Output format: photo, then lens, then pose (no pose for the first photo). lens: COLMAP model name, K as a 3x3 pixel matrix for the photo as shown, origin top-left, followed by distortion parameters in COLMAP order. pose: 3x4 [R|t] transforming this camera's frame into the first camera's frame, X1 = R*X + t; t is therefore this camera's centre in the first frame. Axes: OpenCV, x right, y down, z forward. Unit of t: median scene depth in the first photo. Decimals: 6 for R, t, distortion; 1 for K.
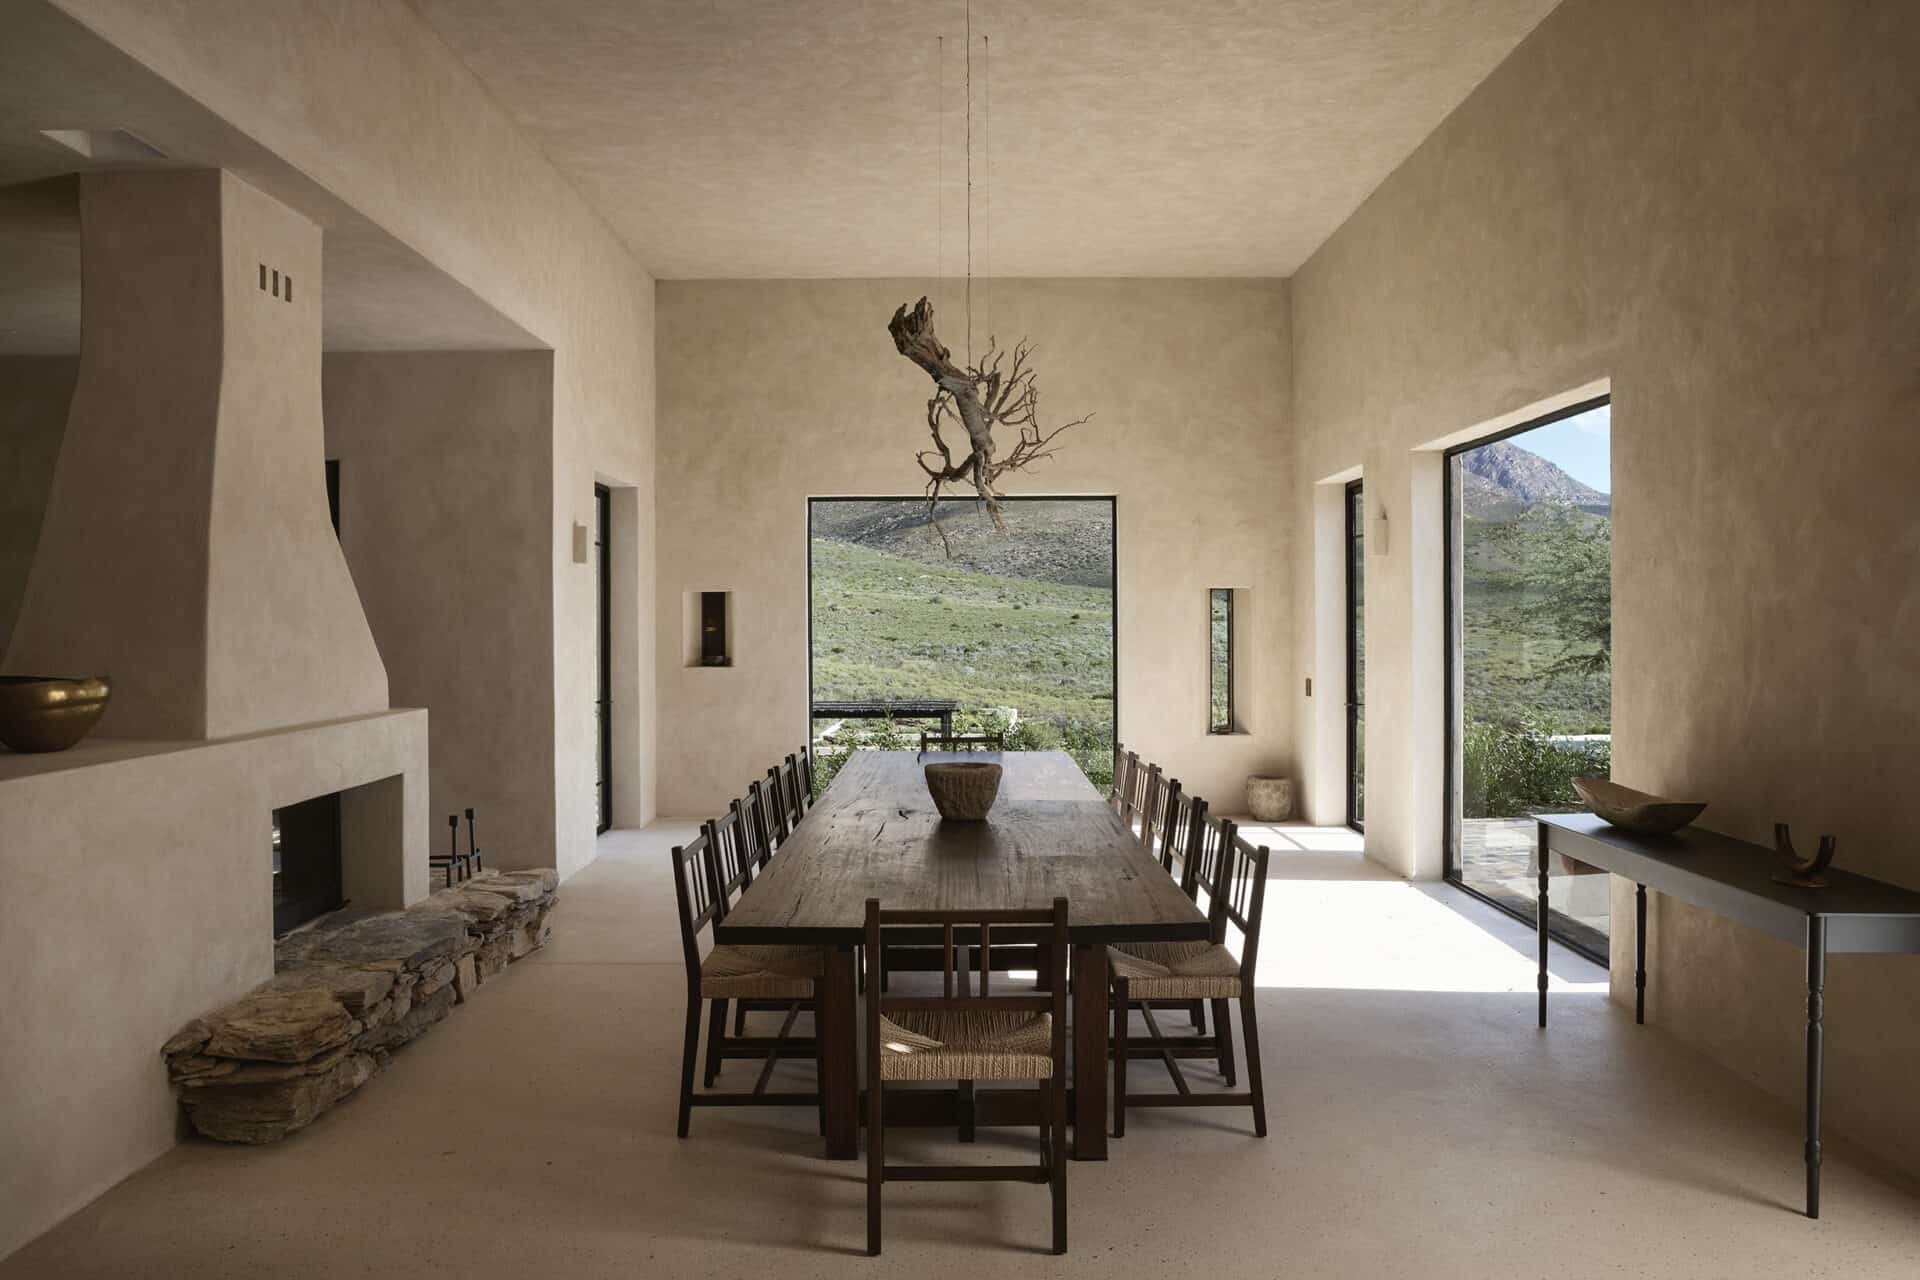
lens RADIAL K [[1422.7, 0, 958.4], [0, 1422.7, 640.5], [0, 0, 1]] dist [0.000838, 0.000049]
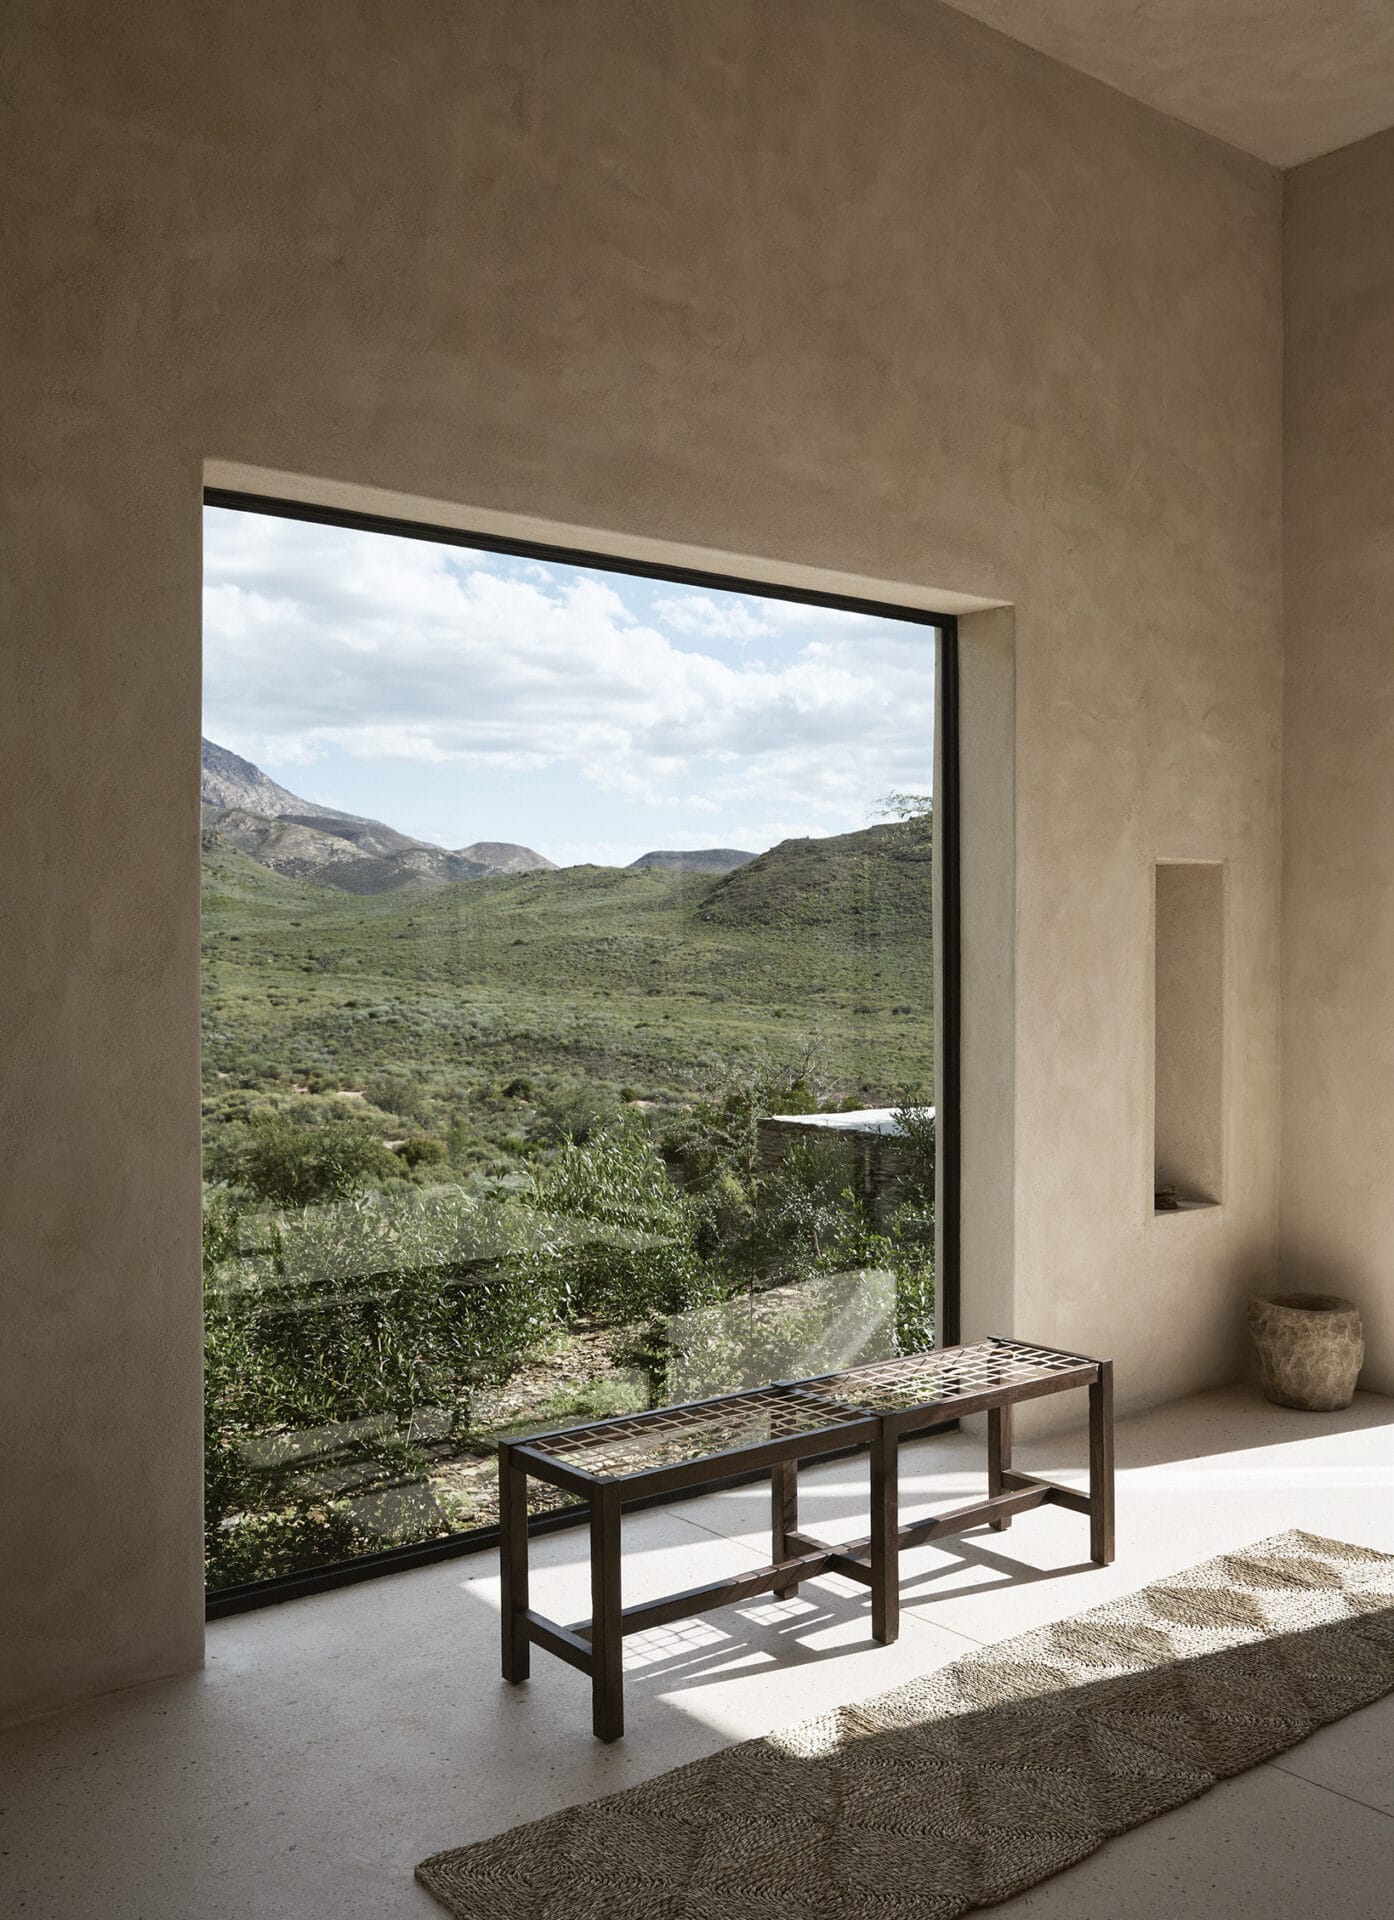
lens RADIAL K [[1666.4, 0, 700.3], [0, 1666.4, 954.4], [0, 0, 1]] dist [-0.004343, 0.003592]
pose [[0.766429, 0.000233, 0.642329, -0.240252], [0.006467, 0.999946, -0.008078, -0.006207], [-0.642297, 0.010345, 0.766386, 0.712033]]
